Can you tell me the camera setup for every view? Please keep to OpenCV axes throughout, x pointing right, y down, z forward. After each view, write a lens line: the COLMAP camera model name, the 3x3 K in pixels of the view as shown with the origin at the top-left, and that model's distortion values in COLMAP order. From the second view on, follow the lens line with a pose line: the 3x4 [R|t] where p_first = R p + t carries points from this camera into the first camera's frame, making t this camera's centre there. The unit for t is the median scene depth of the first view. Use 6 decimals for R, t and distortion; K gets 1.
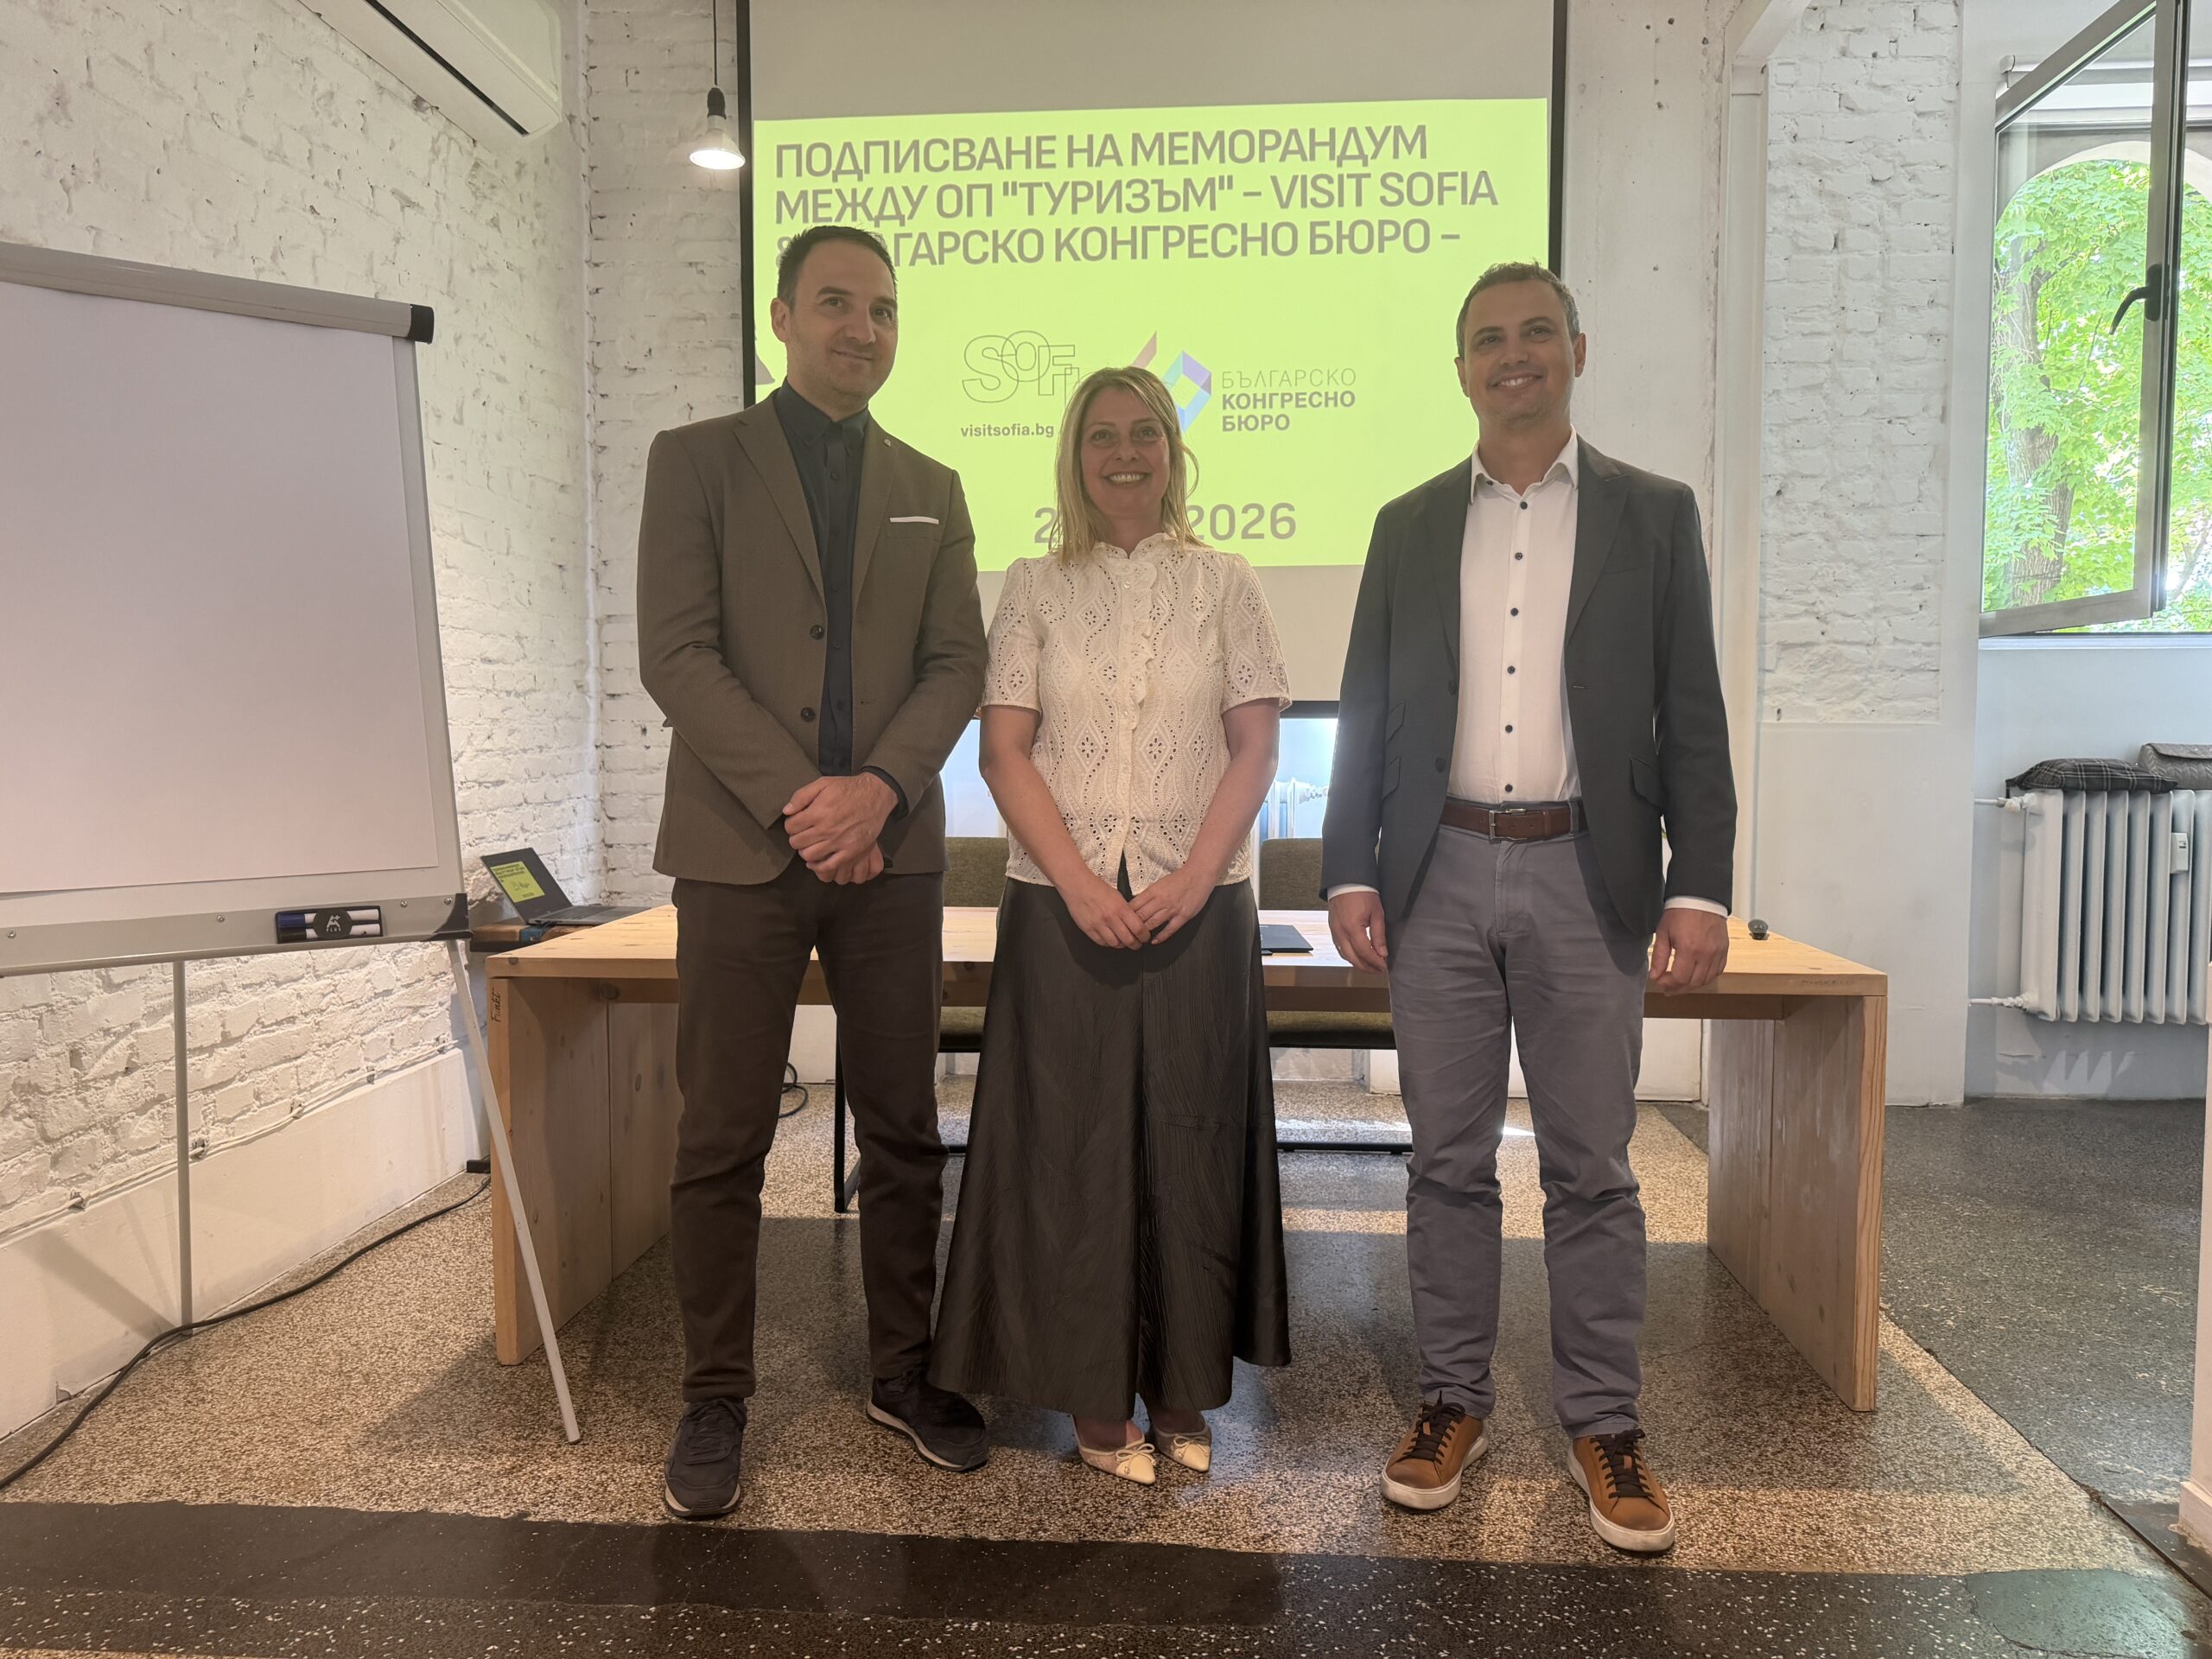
lens RADIAL K [[1547.2, 0, 1123.2], [0, 1547.2, 825.5], [0, 0, 1]] dist [0.042963, -0.045405]
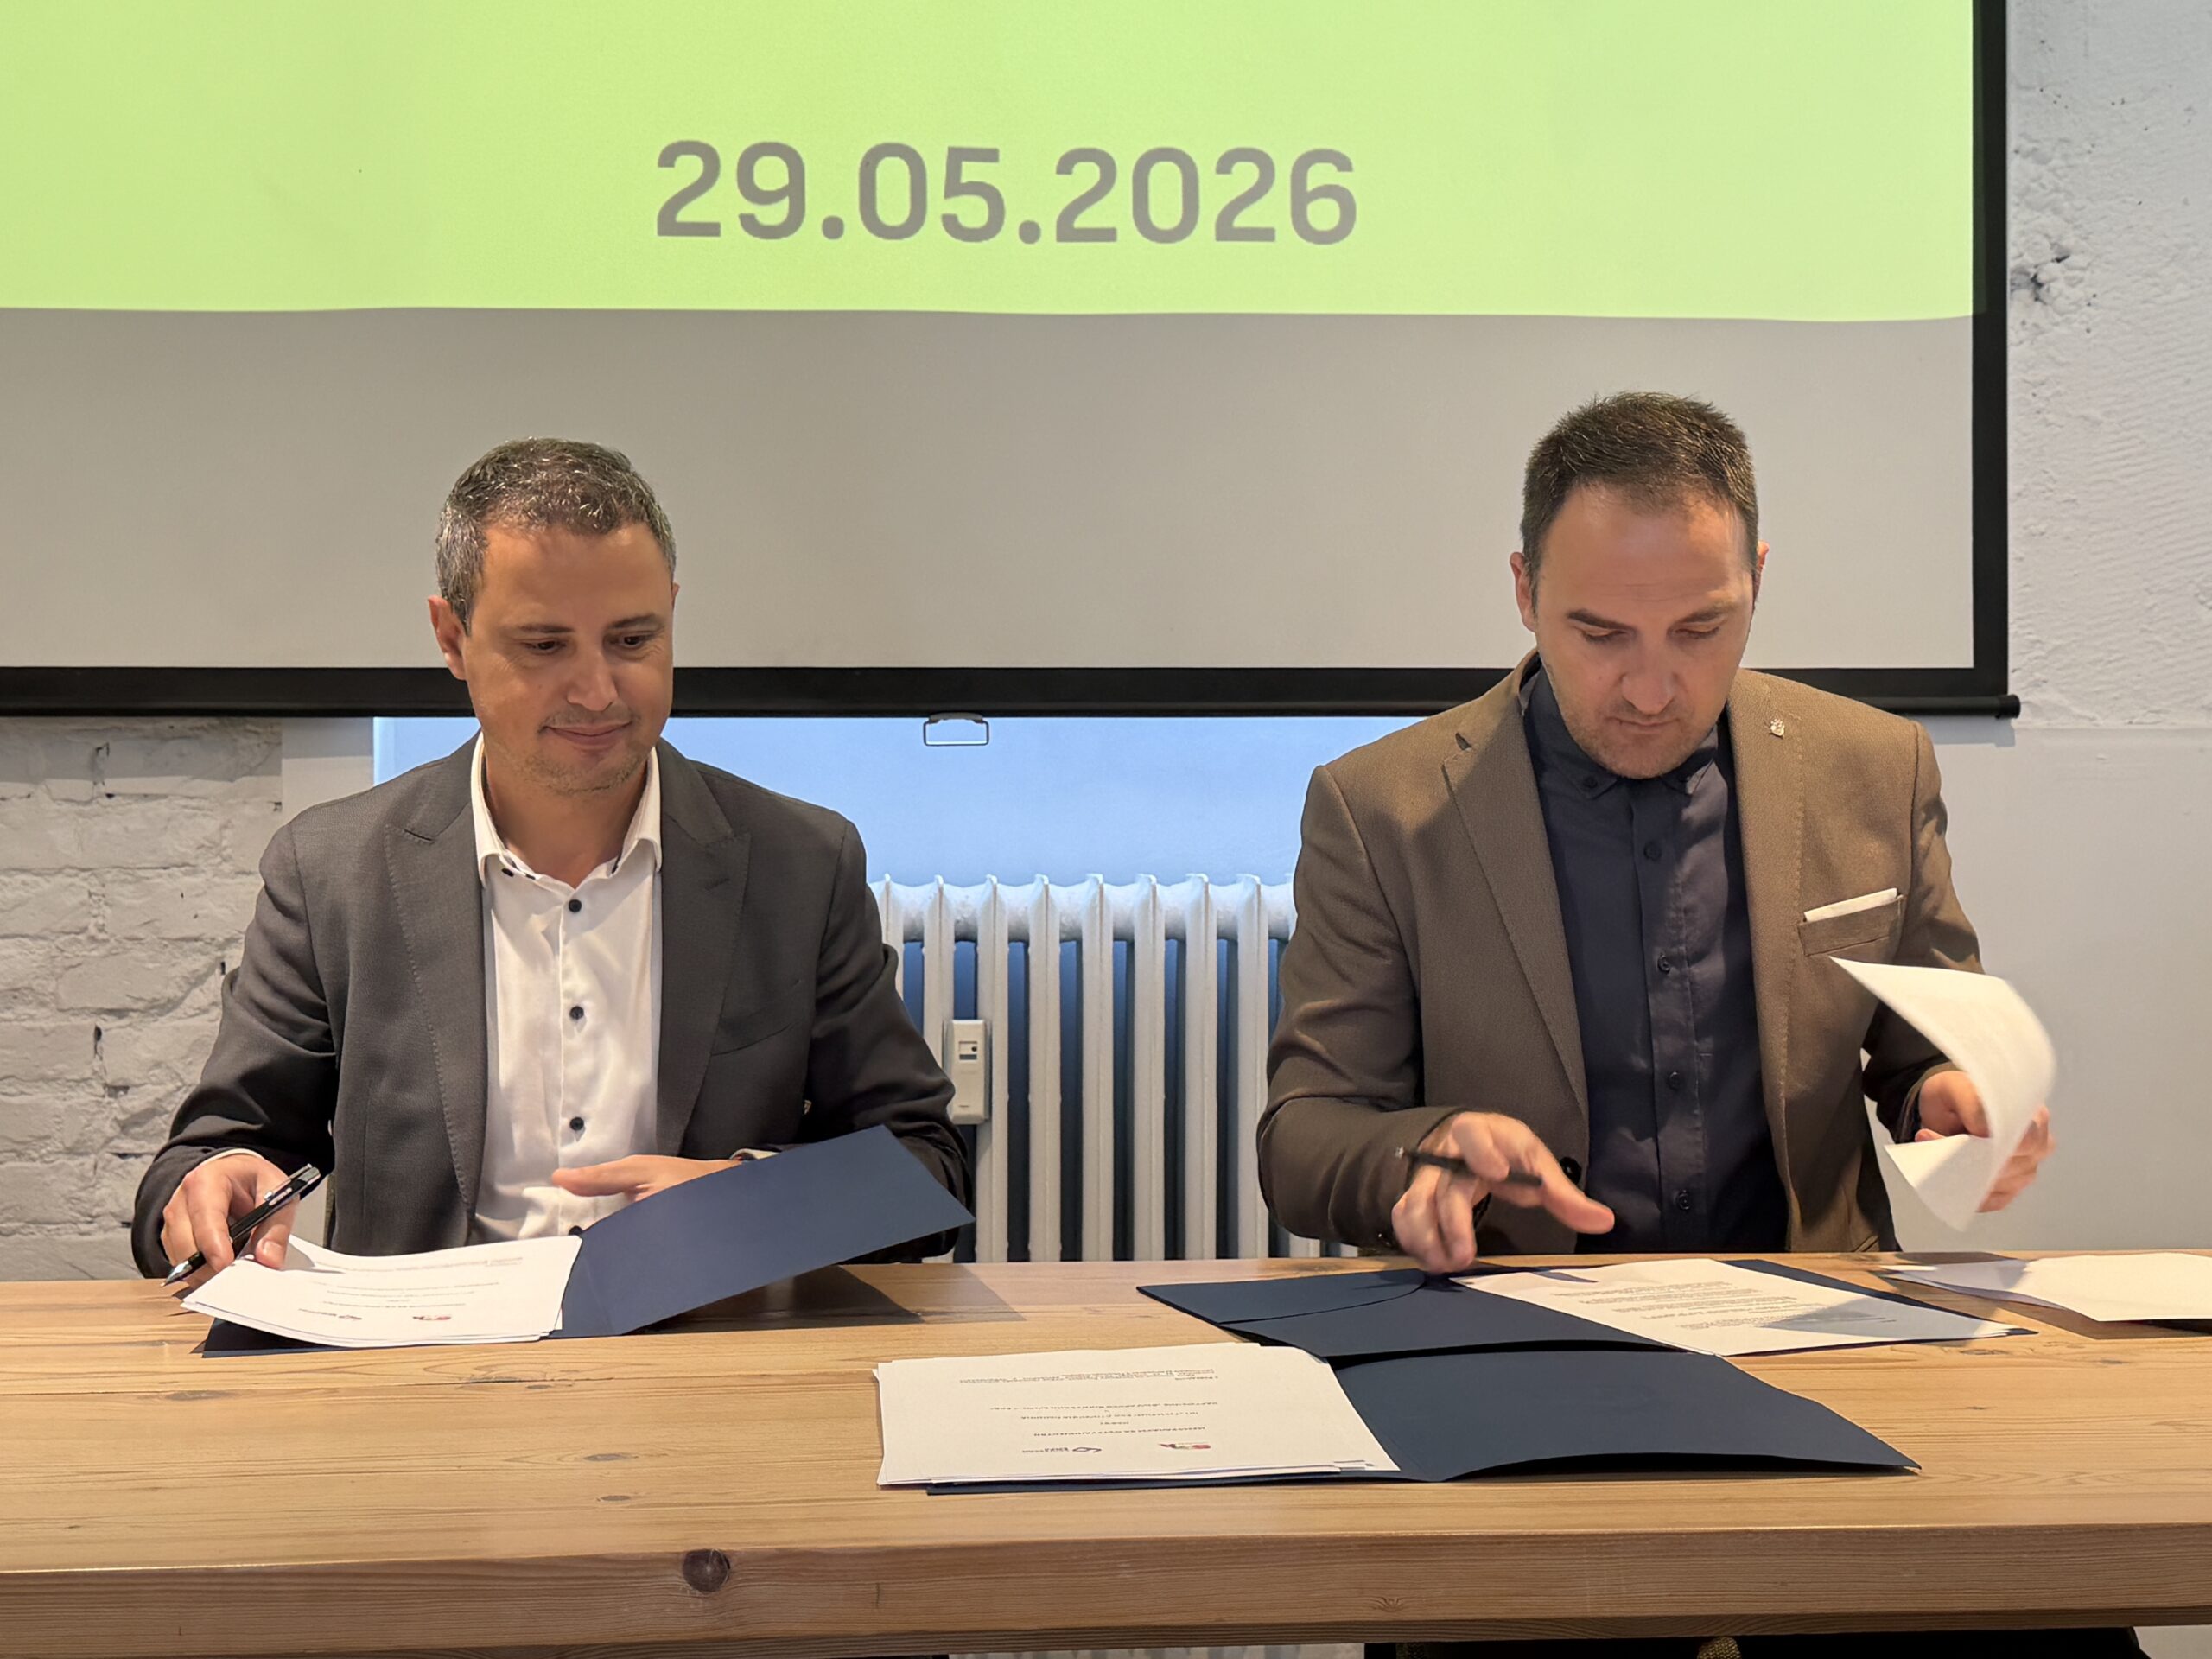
lens RADIAL K [[2902.7, 0, 1112.0], [0, 2902.7, 816.5], [0, 0, 1]] dist [0.082847, 0.000000]
pose [[0.987354, -0.001720, 0.158523, -0.067057], [0.013872, 0.997043, -0.075583, 0.009233], [-0.157924, 0.076827, 0.984458, 0.347569]]
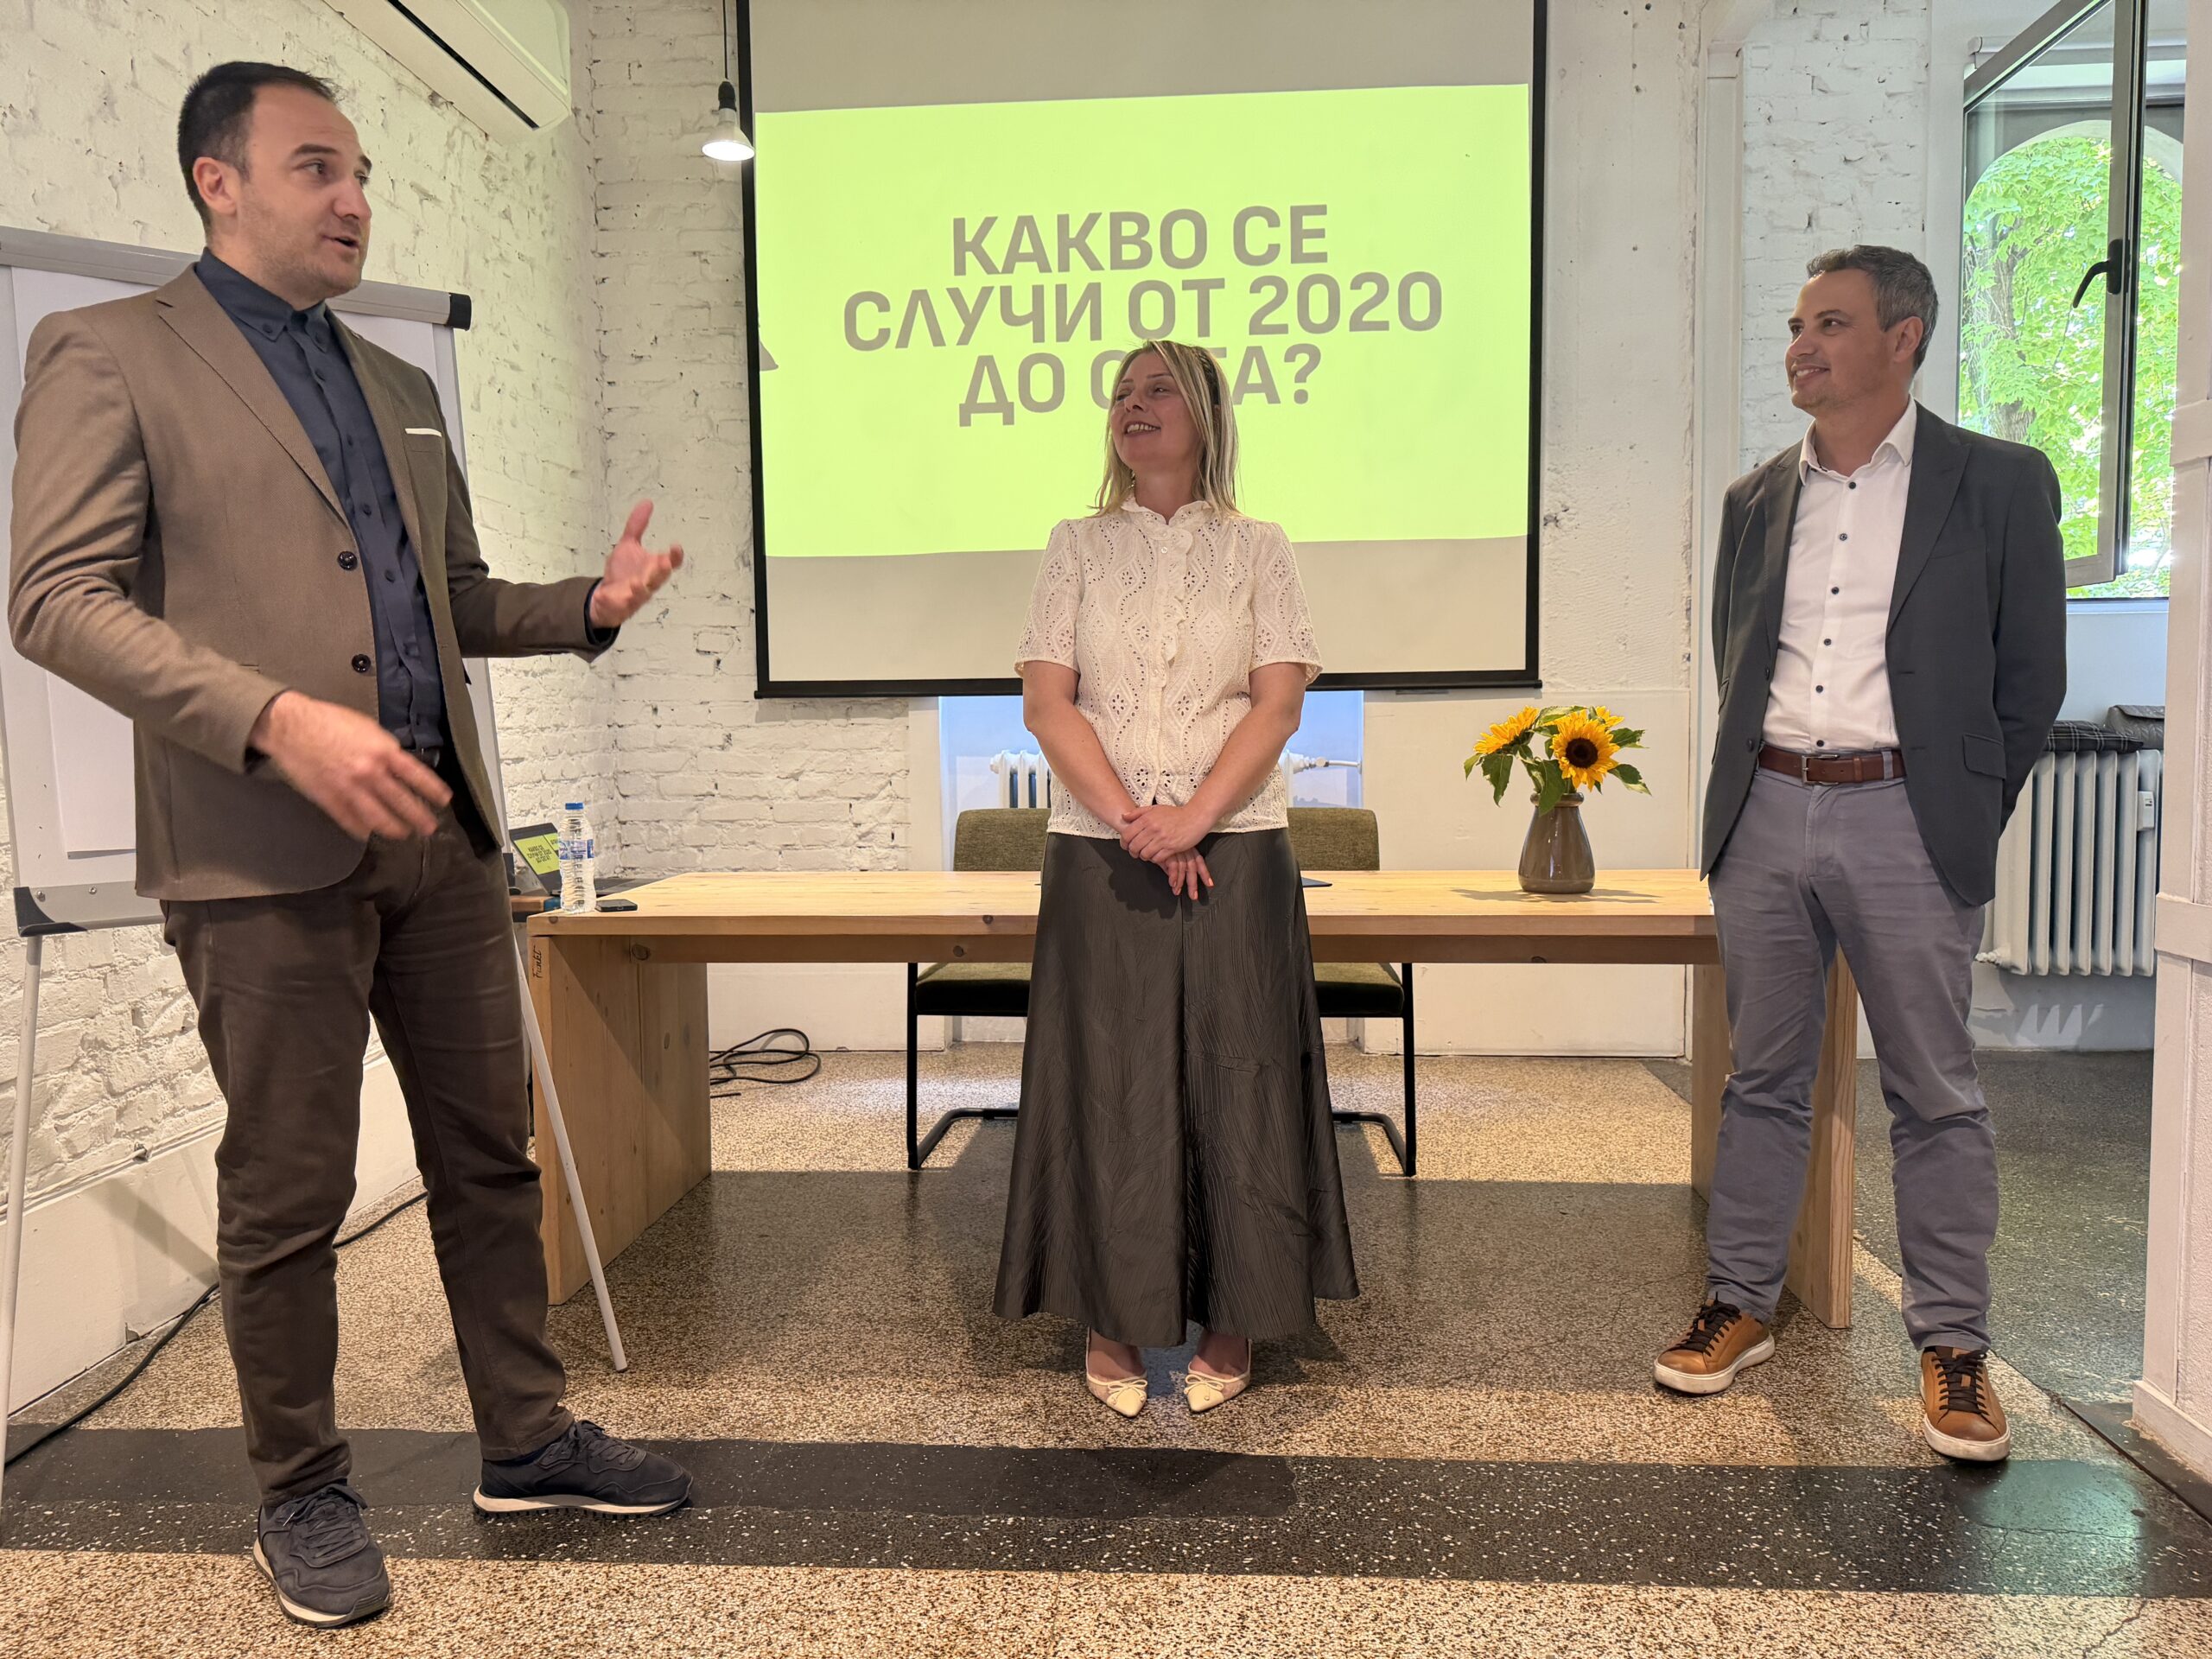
lens RADIAL K [[1547.2, 0, 1117.3], [0, 1547.2, 827.5], [0, 0, 1]] dist [0.042963, -0.045405]
pose [[0.999922, -0.011509, 0.004831, -0.009958], [0.011467, 0.999897, 0.008655, 0.012752], [-0.004931, -0.008599, 0.999951, -0.032113]]
